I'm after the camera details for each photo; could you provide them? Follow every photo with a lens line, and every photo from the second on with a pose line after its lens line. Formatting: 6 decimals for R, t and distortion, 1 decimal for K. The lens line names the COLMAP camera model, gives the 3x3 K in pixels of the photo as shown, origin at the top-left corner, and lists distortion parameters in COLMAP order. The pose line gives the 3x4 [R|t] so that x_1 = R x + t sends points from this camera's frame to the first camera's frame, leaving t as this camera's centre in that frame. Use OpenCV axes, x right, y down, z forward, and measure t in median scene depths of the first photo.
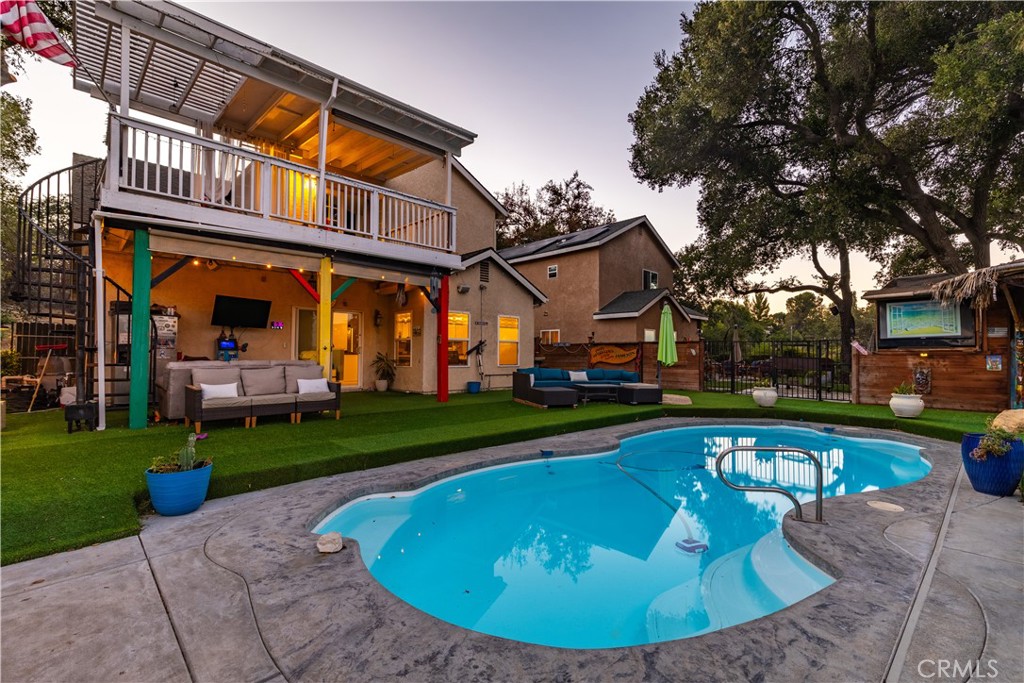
lens RADIAL K [[458.7, 0, 507.7], [0, 458.7, 343.1], [0, 0, 1]] dist [0.005888, -0.000575]
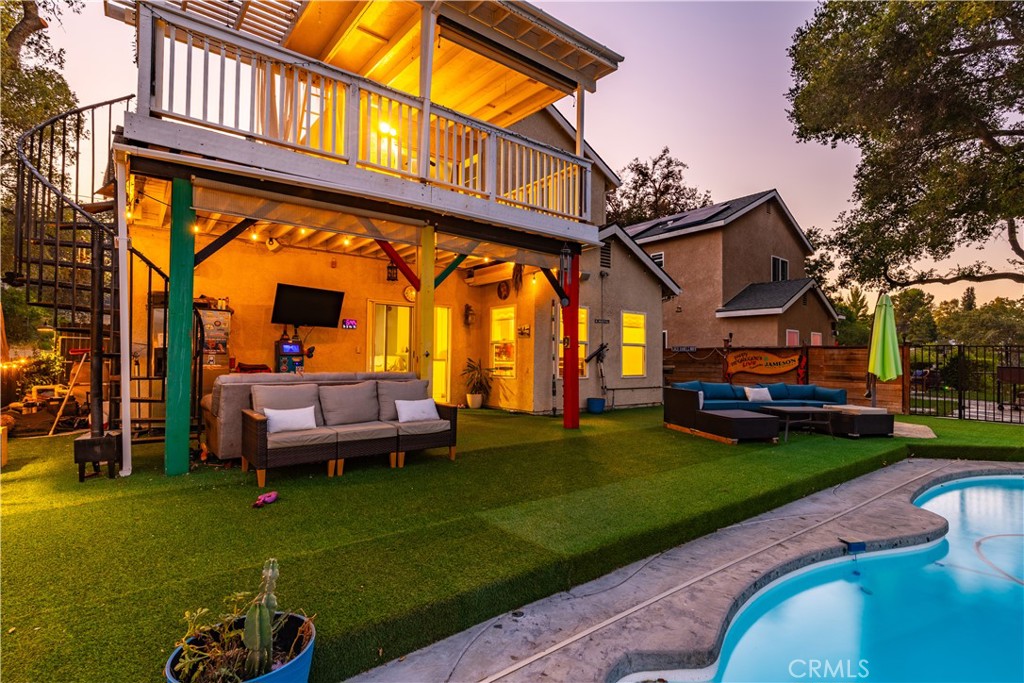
lens RADIAL K [[490.6, 0, 516.7], [0, 490.6, 345.4], [0, 0, 1]] dist [-0.001901, 0.000133]
pose [[0.996041, 0.002256, -0.088862, -0.160359], [-0.002432, 0.999995, -0.001872, -0.001455], [0.088857, 0.002081, 0.996042, 0.217146]]
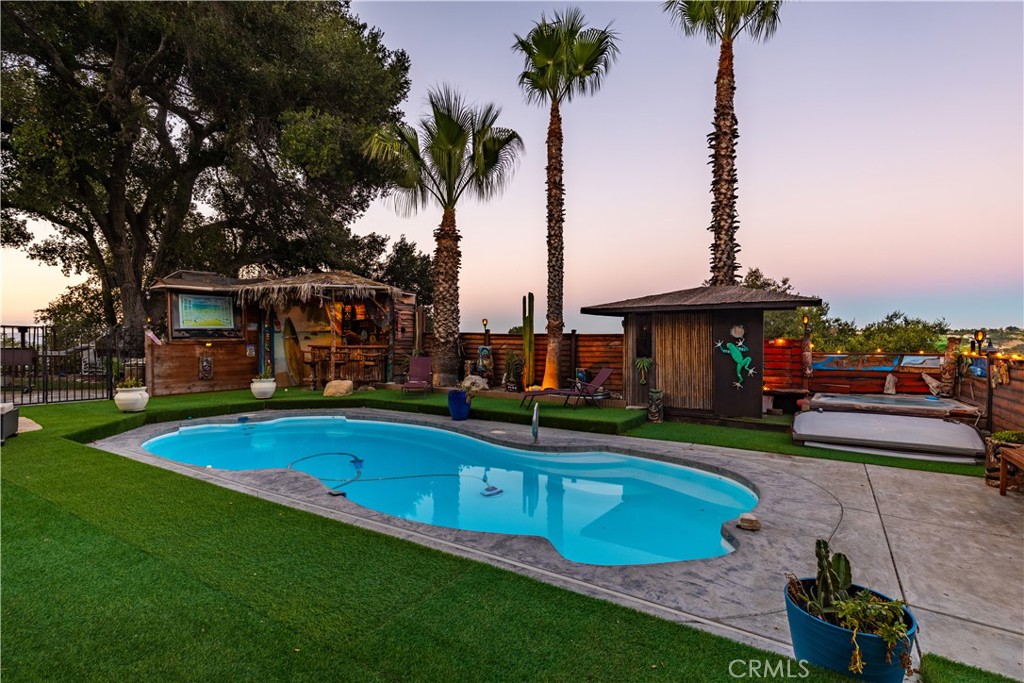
lens RADIAL K [[491.0, 0, 518.3], [0, 491.0, 342.7], [0, 0, 1]] dist [0.003073, -0.000269]
pose [[-0.244315, -0.008978, 0.969654, -0.425332], [-0.026765, 0.999639, 0.002512, -0.002014], [-0.969327, -0.025339, -0.244467, 0.553733]]
